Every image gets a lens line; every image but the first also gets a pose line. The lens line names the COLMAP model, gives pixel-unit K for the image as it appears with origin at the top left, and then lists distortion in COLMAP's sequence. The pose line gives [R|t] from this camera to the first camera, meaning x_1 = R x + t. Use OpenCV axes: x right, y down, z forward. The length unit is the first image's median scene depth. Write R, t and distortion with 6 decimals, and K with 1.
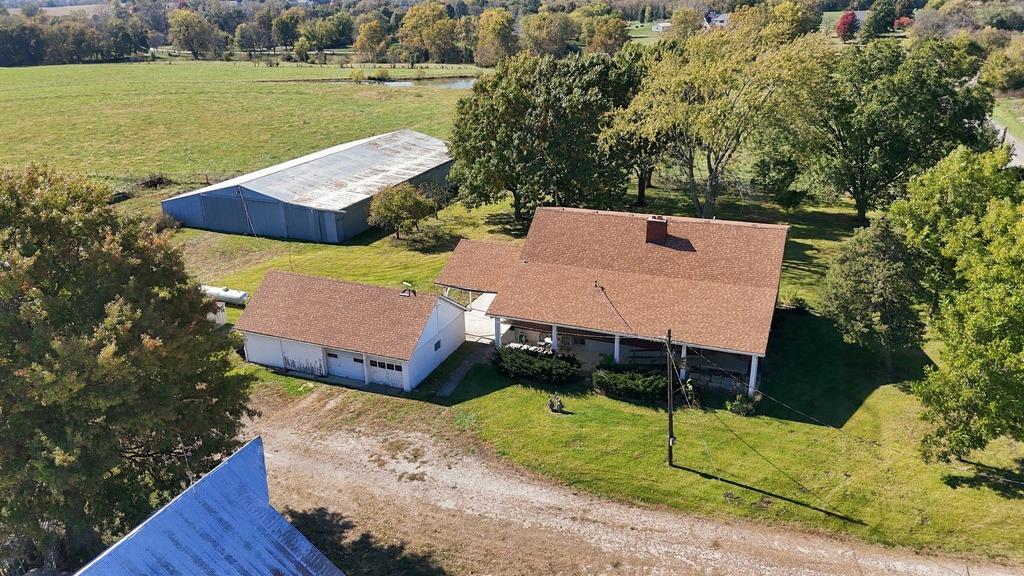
lens RADIAL K [[744.1, 0, 506.7], [0, 744.1, 287.1], [0, 0, 1]] dist [0.056292, -0.058878]
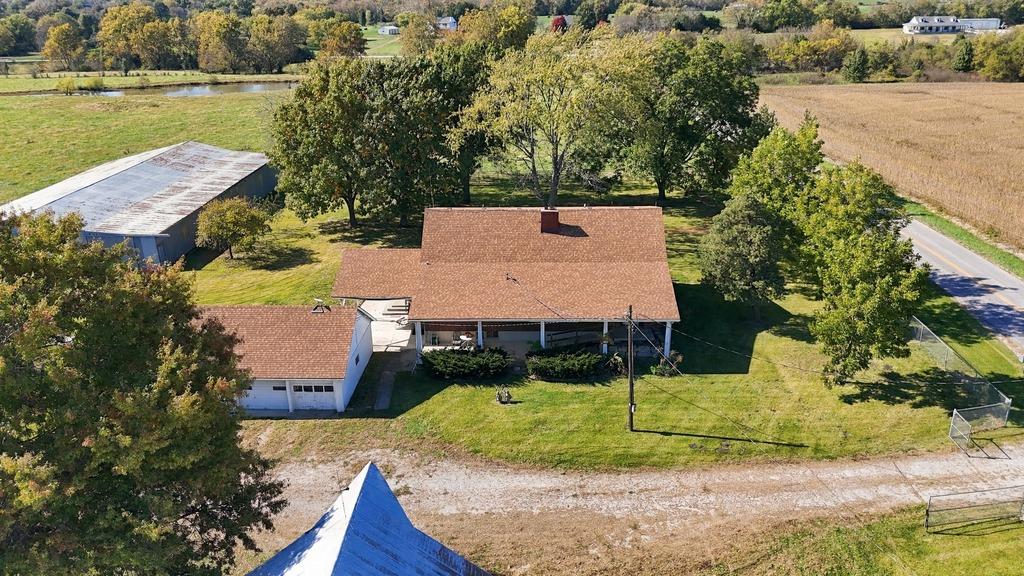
lens RADIAL K [[744.1, 0, 506.7], [0, 744.1, 287.1], [0, 0, 1]] dist [0.056292, -0.058878]
pose [[0.935460, -0.120838, 0.332134, -0.156901], [0.122189, 0.992363, 0.016898, -0.005061], [-0.331640, 0.024775, 0.943081, 0.018836]]
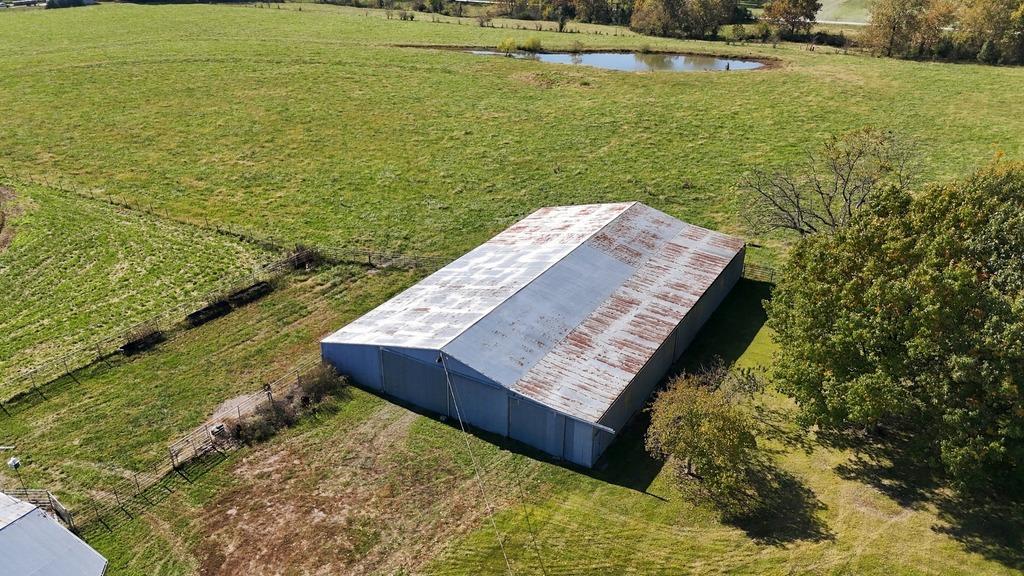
lens RADIAL K [[737.0, 0, 515.2], [0, 737.0, 313.9], [0, 0, 1]] dist [0.067428, -0.058499]
pose [[0.989644, 0.088131, -0.113306, -0.257079], [-0.075291, 0.990739, 0.112996, -0.283483], [0.122215, -0.103295, 0.987114, 0.436859]]
